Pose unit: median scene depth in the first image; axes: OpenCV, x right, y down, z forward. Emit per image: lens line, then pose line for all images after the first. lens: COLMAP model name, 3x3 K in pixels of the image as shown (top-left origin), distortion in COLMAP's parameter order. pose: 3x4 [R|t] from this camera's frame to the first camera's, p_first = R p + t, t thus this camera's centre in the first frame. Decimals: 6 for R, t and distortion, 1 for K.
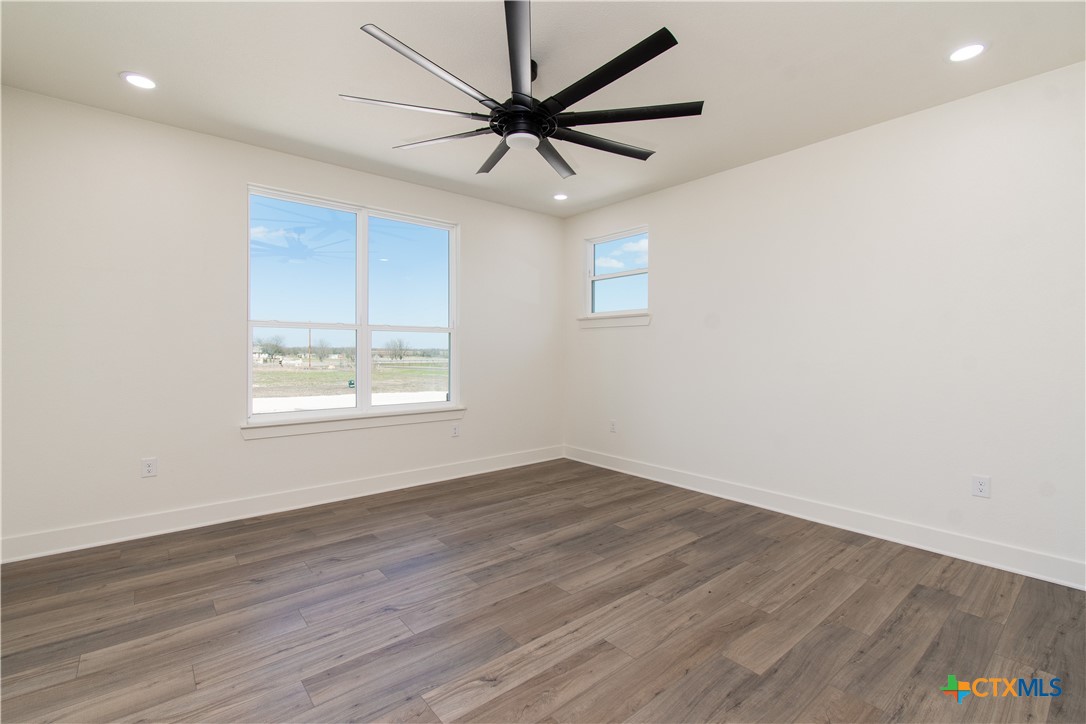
lens RADIAL K [[480.1, 0, 531.8], [0, 480.1, 355.3], [0, 0, 1]] dist [0.002358, -0.001461]
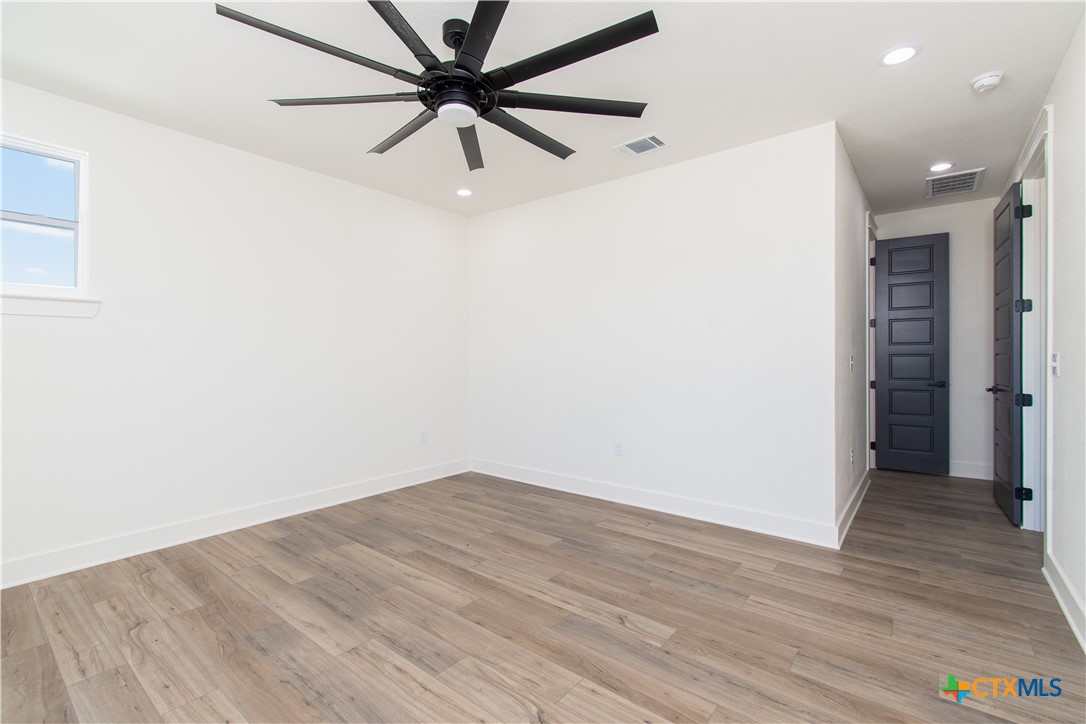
lens RADIAL K [[480.1, 0, 550.0], [0, 480.1, 358.6], [0, 0, 1]] dist [0.002358, -0.001461]
pose [[-0.211913, -0.008371, 0.977253, -0.808444], [0.014164, 0.999832, 0.011636, -0.014943], [-0.977186, 0.016308, -0.211758, 0.915895]]
